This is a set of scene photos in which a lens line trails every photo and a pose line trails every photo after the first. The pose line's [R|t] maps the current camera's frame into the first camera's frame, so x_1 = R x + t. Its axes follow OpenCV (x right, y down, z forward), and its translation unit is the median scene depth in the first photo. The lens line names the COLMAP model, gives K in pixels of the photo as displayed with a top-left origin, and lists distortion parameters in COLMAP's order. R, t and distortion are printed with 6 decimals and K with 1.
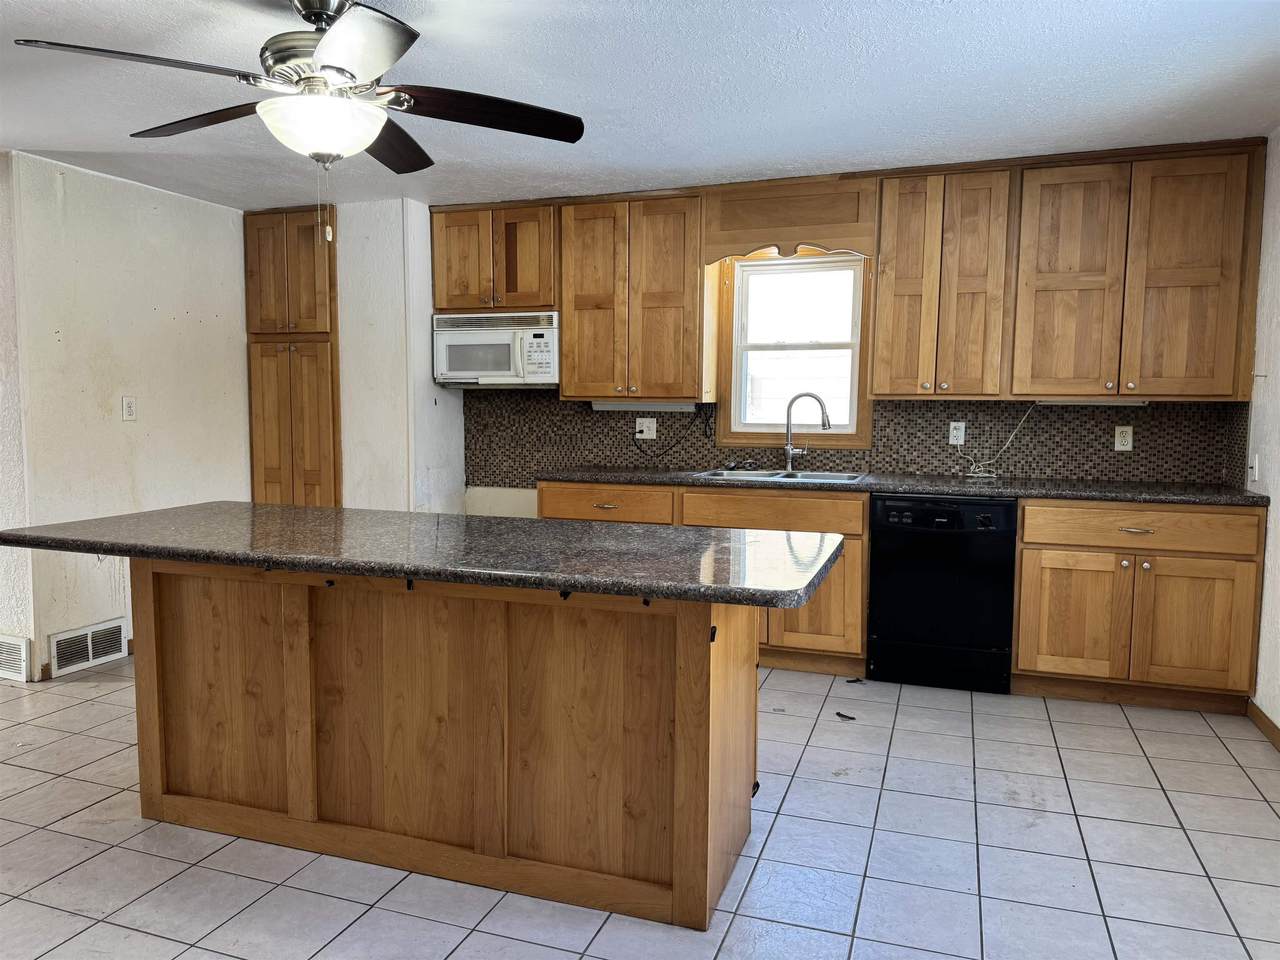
lens RADIAL K [[899.0, 0, 646.4], [0, 899.0, 480.1], [0, 0, 1]] dist [0.069668, -0.102804]
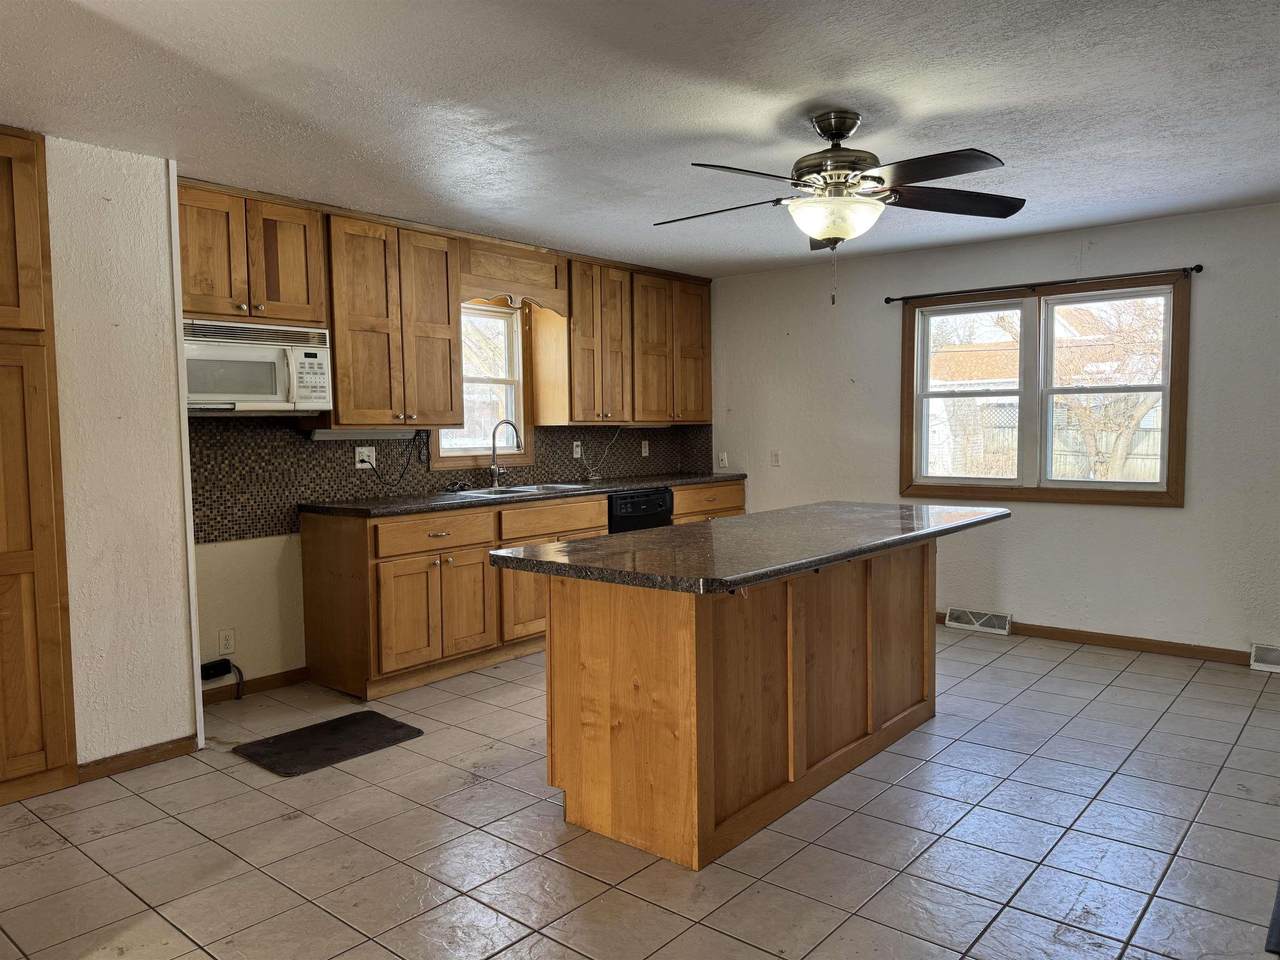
lens RADIAL K [[899.0, 0, 646.4], [0, 899.0, 480.1], [0, 0, 1]] dist [0.069668, -0.102804]
pose [[0.330928, -0.066309, 0.941323, -0.846224], [0.096557, 0.994672, 0.036121, -0.041544], [-0.938703, 0.078938, 0.335568, 0.417354]]
